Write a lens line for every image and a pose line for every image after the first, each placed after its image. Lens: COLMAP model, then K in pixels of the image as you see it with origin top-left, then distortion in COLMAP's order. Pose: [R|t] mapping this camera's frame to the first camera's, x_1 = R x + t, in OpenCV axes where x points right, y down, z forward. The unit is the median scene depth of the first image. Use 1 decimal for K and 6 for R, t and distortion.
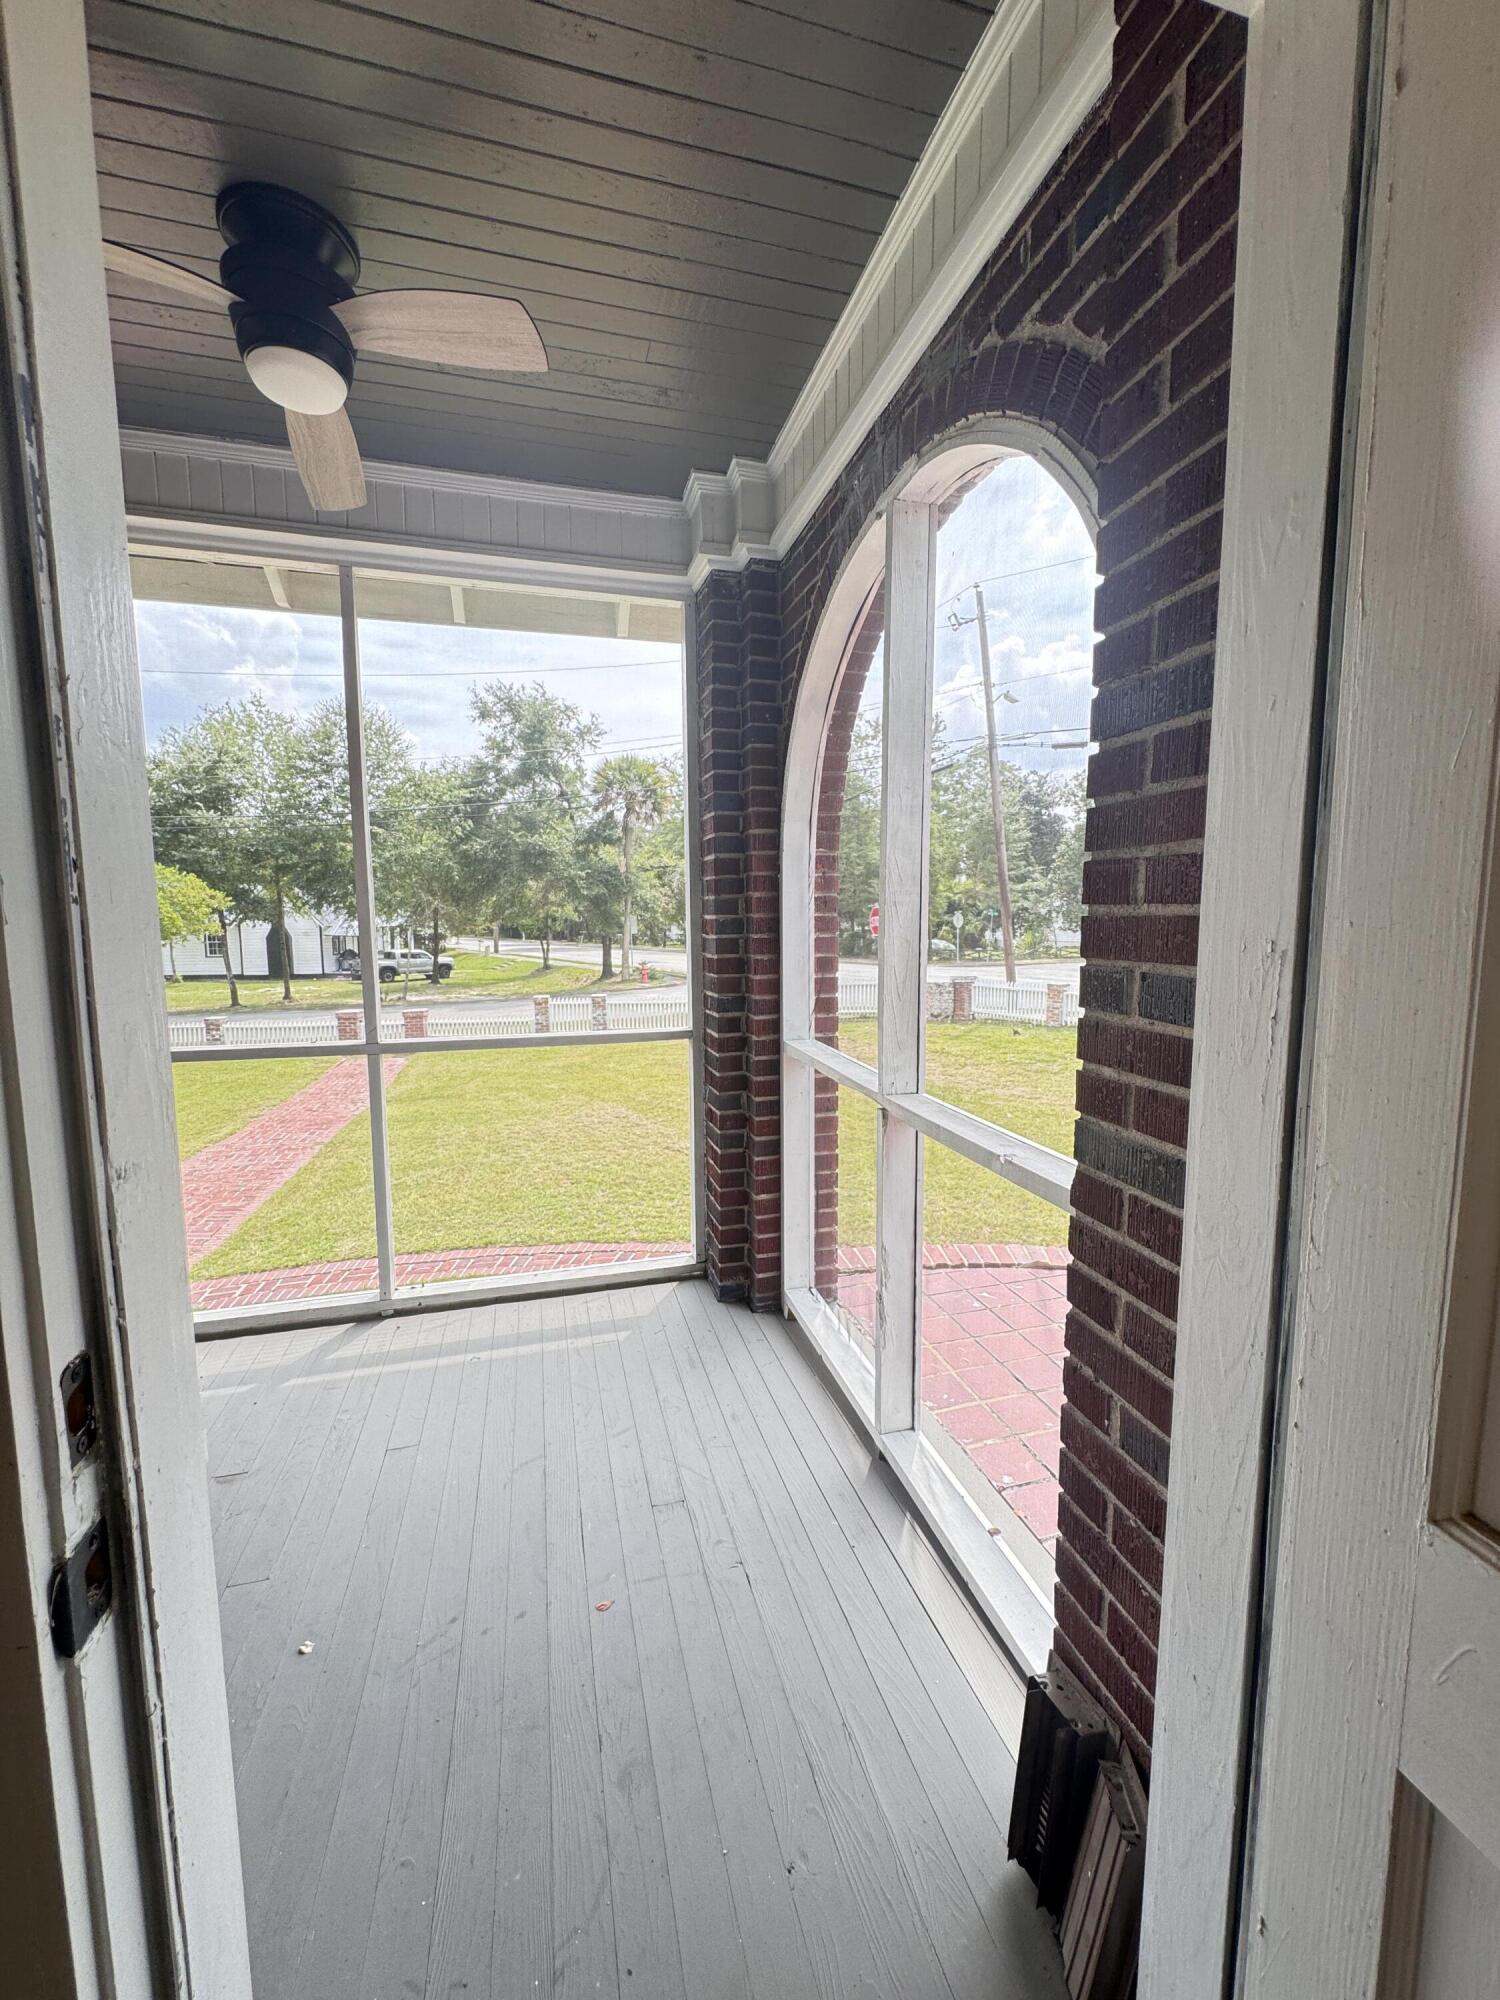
lens RADIAL K [[796.1, 0, 747.7], [0, 796.1, 1003.9], [0, 0, 1]] dist [-0.001104, 0.000044]
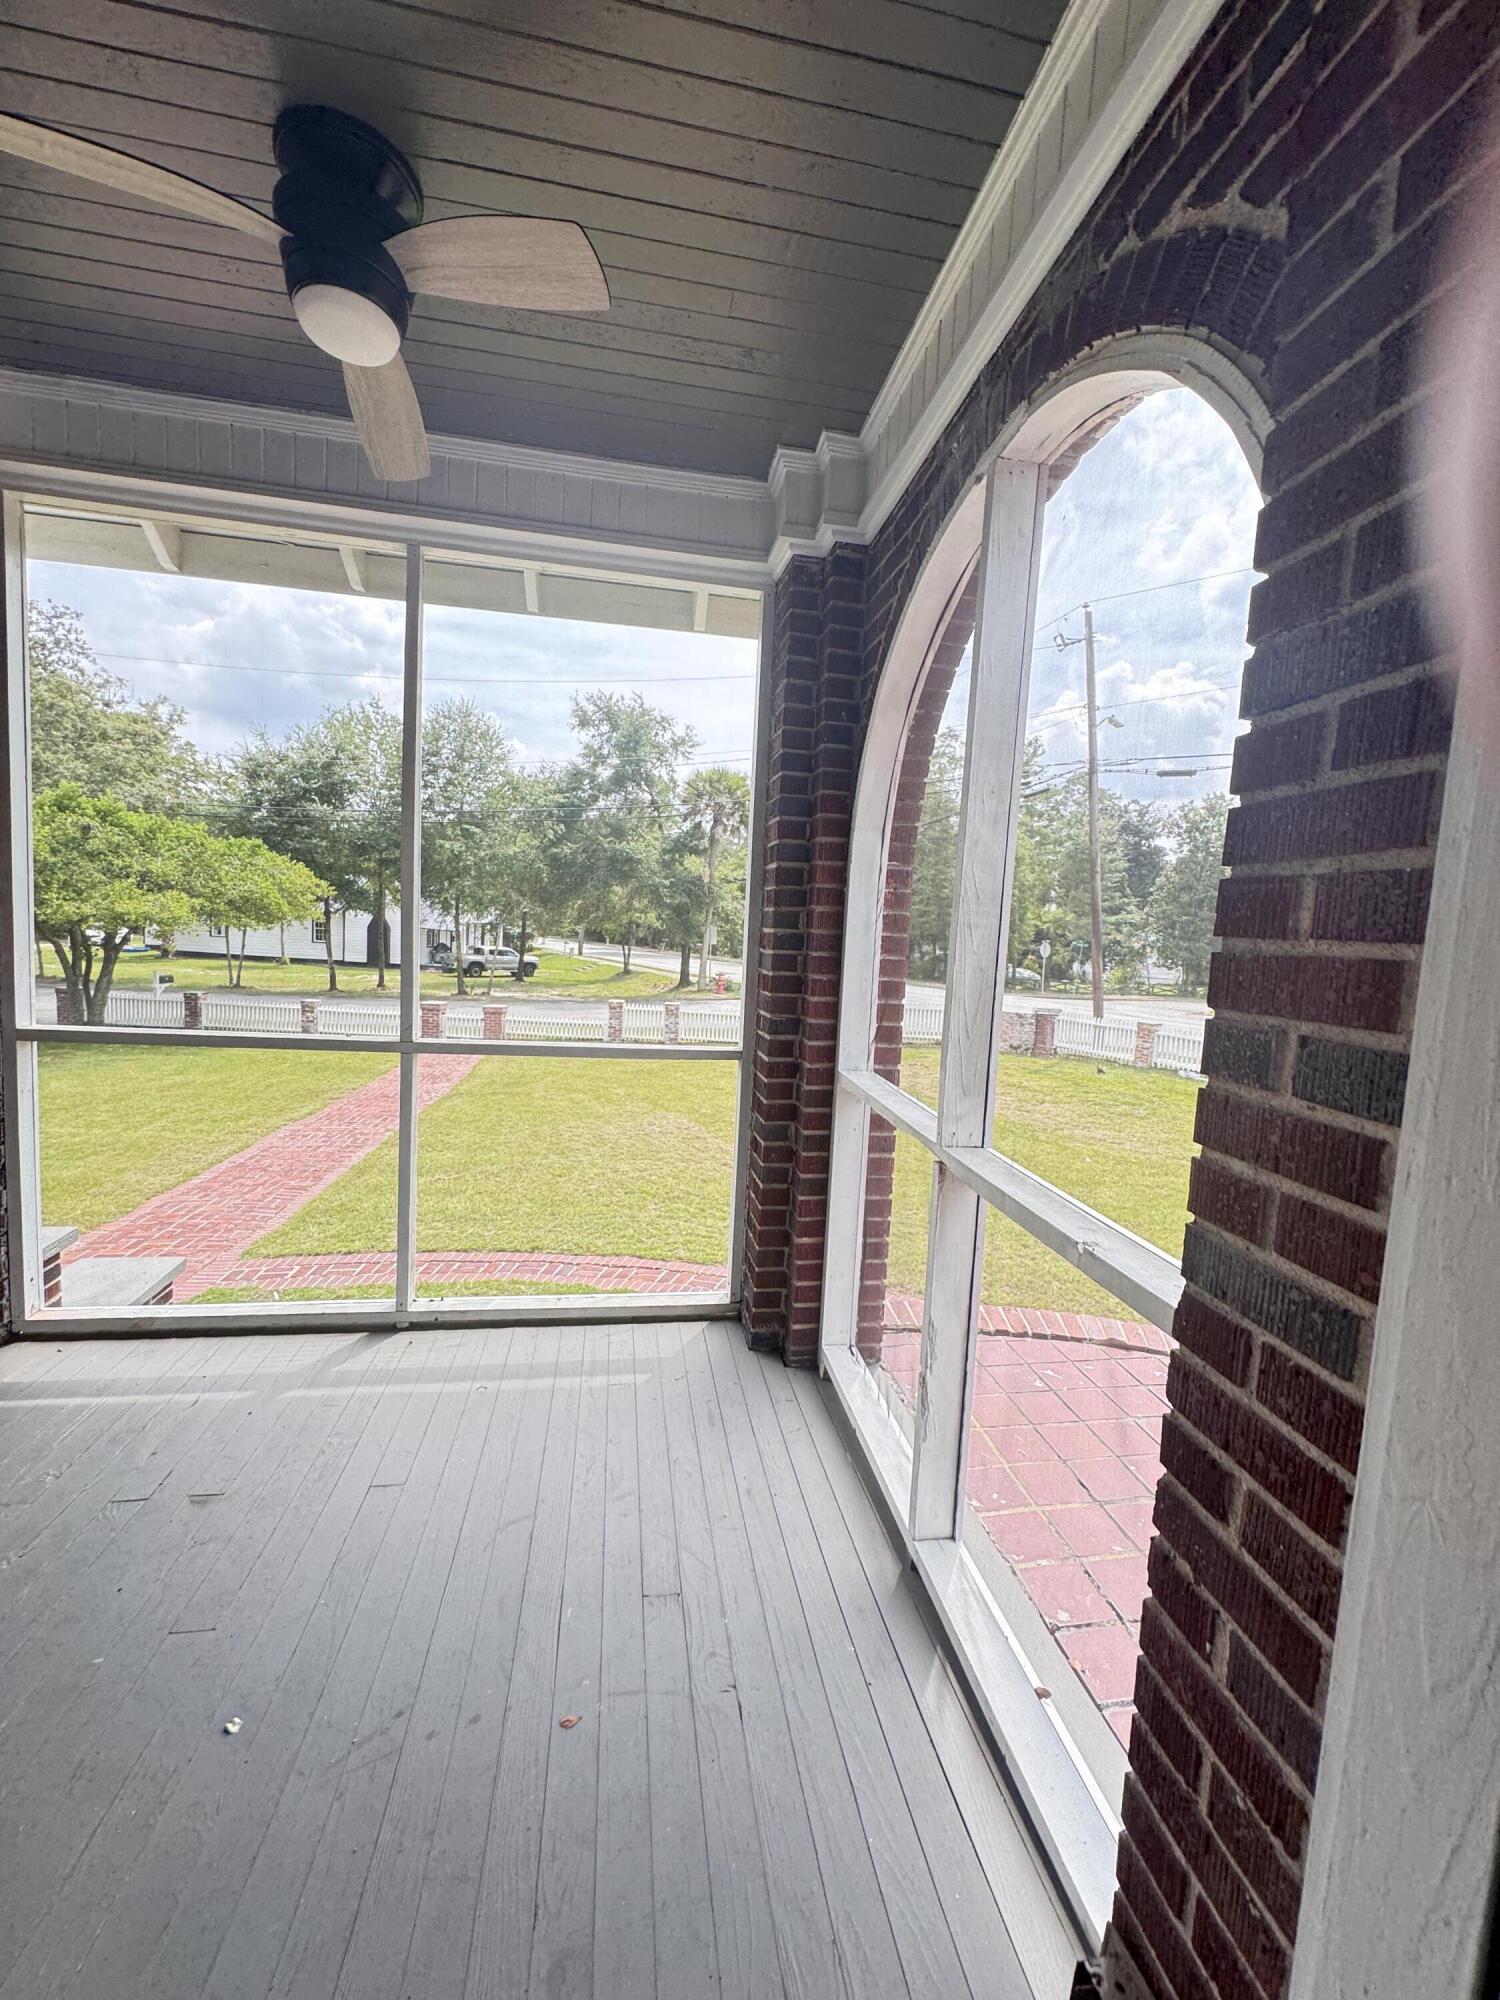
lens RADIAL K [[796.1, 0, 754.4], [0, 796.1, 1002.9], [0, 0, 1]] dist [-0.001104, 0.000044]
pose [[0.993988, 0.065785, -0.087524, 0.027055], [-0.067536, 0.997568, -0.017204, -0.009039], [0.086180, 0.023012, 0.996014, 0.096841]]
